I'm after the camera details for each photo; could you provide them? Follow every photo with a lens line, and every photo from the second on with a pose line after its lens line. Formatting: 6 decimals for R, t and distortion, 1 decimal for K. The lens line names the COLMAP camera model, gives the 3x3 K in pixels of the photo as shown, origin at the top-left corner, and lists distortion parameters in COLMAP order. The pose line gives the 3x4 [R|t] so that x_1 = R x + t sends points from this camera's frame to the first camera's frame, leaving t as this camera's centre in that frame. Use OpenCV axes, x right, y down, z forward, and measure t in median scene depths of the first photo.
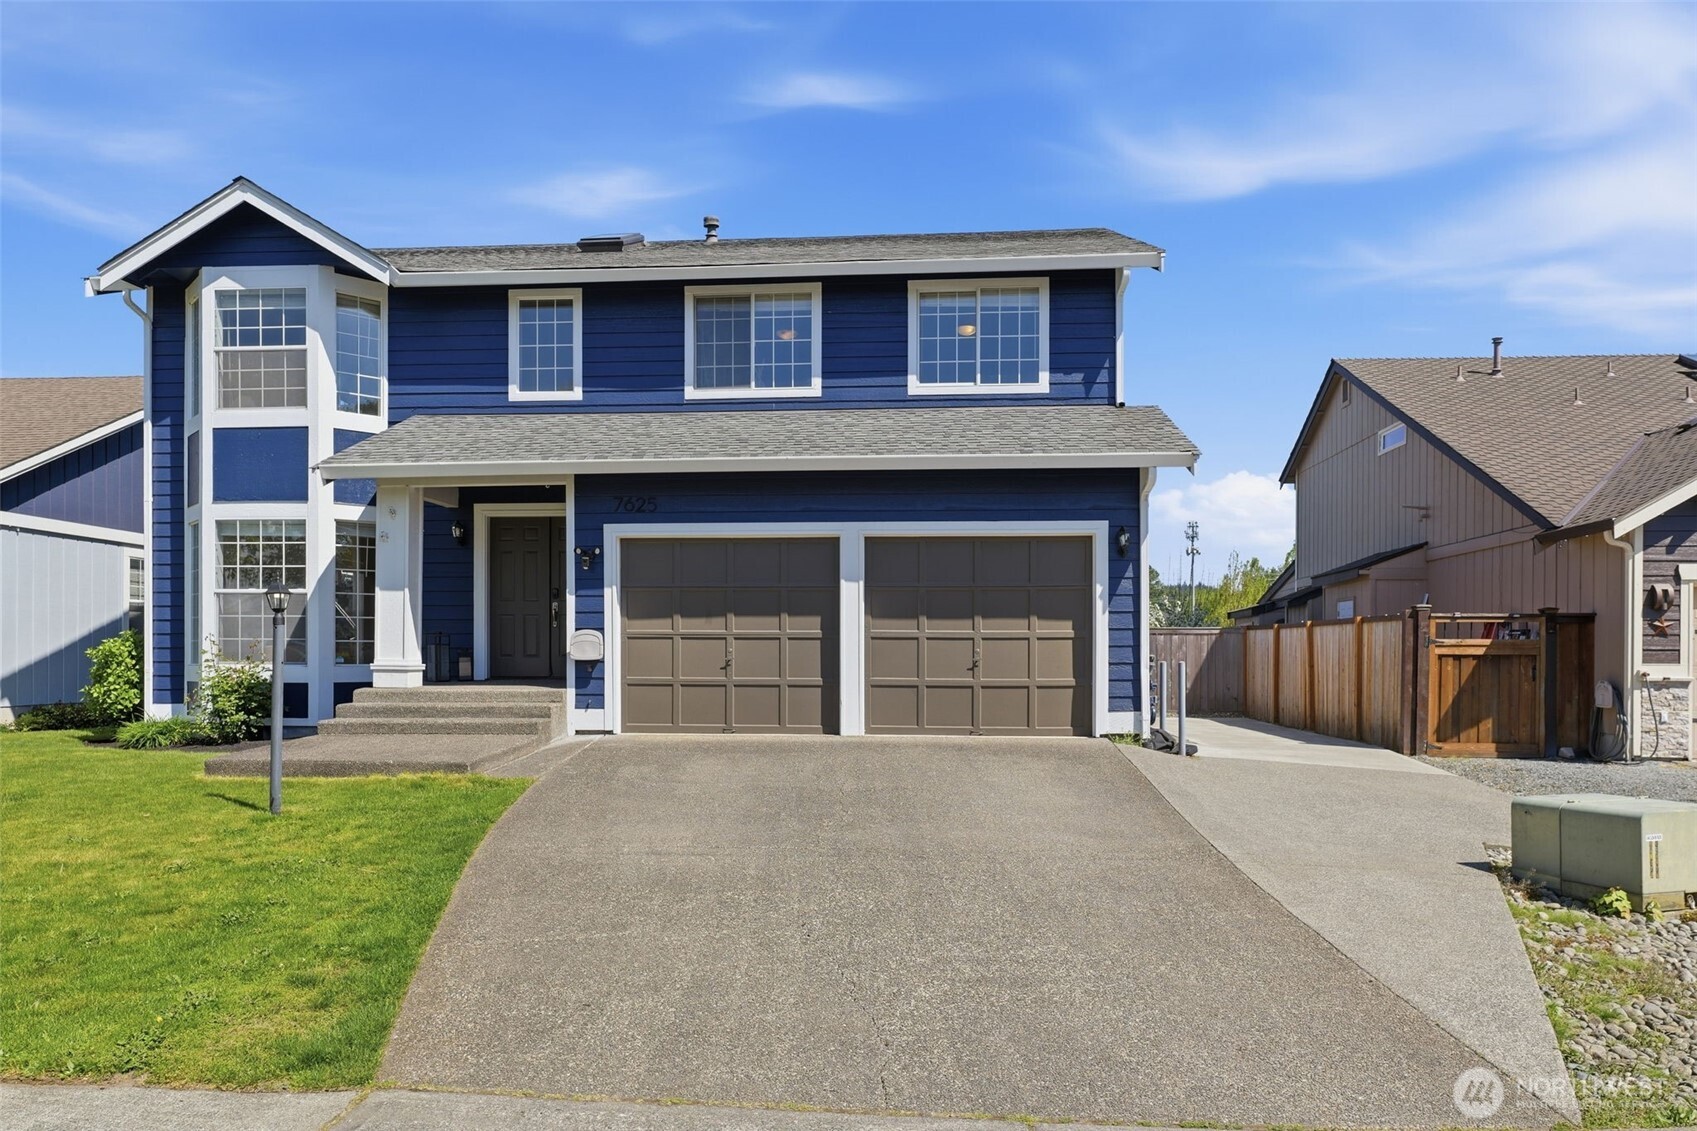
lens RADIAL K [[1171.2, 0, 847.1], [0, 1171.2, 665.3], [0, 0, 1]] dist [0.001476, 0.001417]
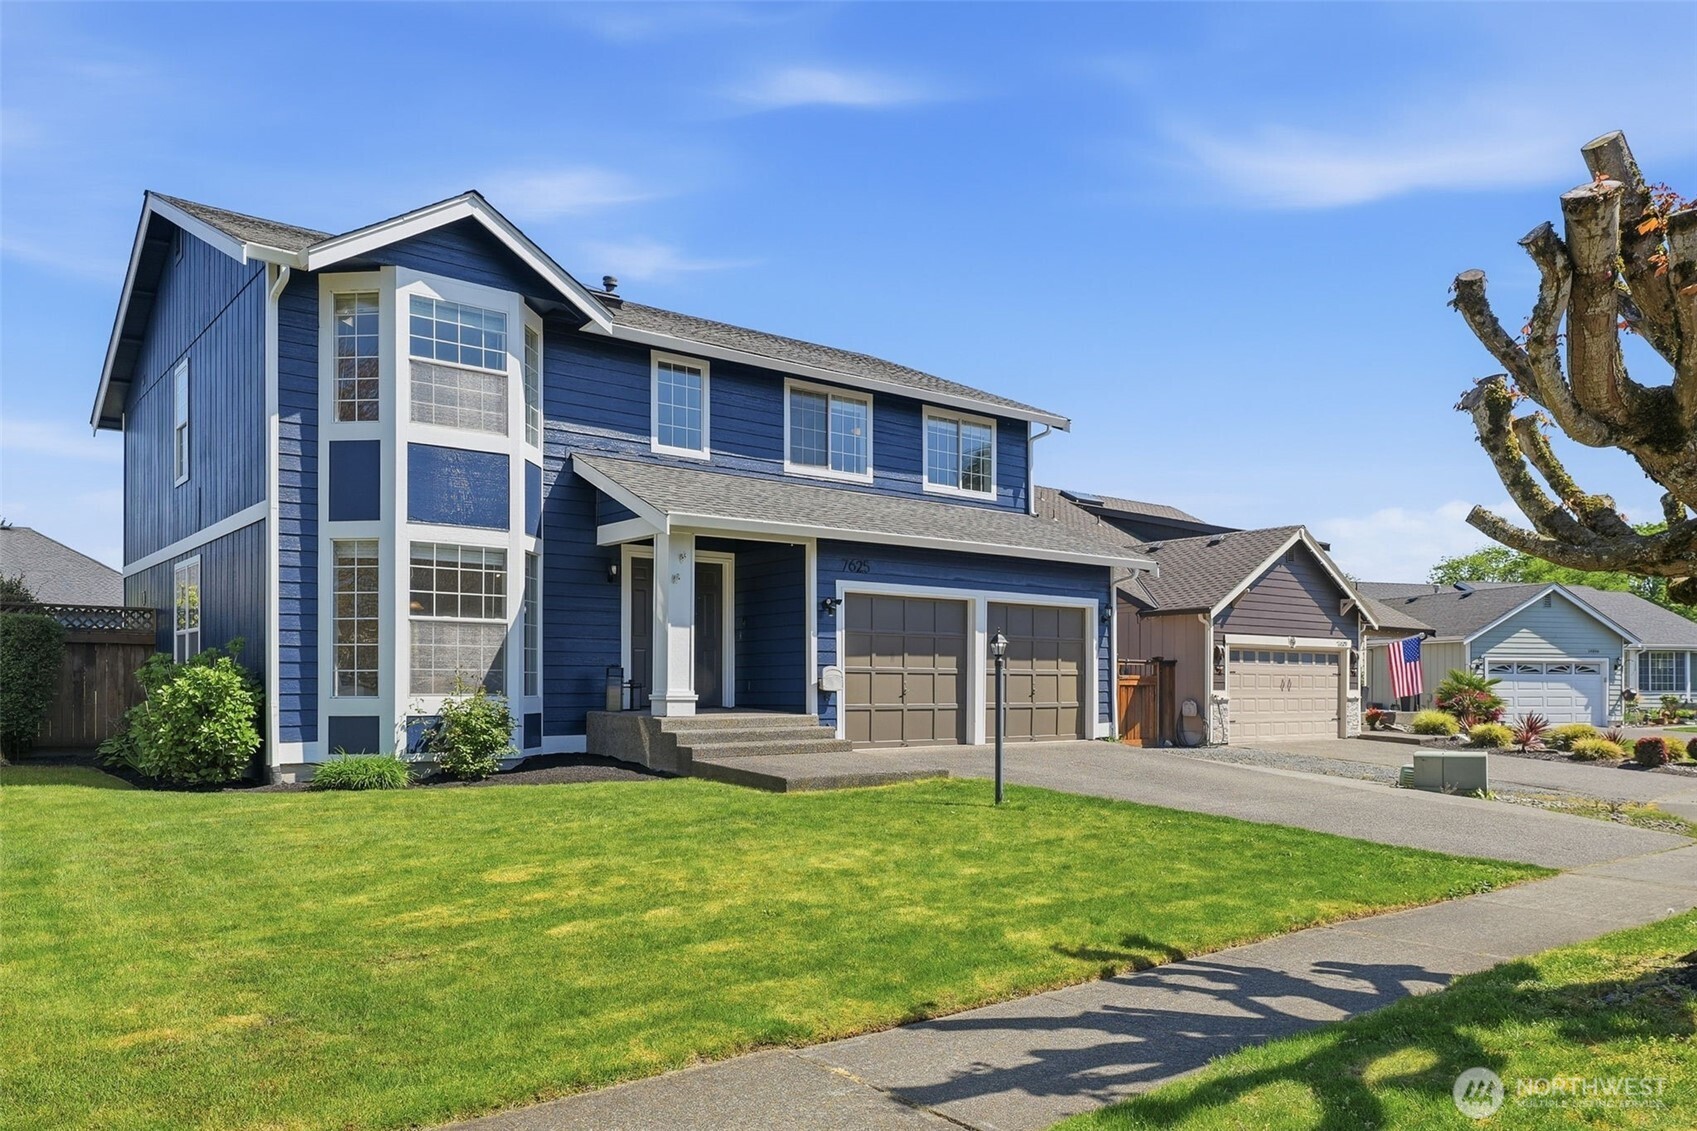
lens RADIAL K [[1197.6, 0, 849.3], [0, 1197.6, 685.6], [0, 0, 1]] dist [0.004313, 0.000181]
pose [[0.722838, -0.000972, 0.691017, -0.963690], [0.004975, 0.999980, -0.003797, -0.004419], [-0.691000, 0.006183, 0.722829, 0.076107]]
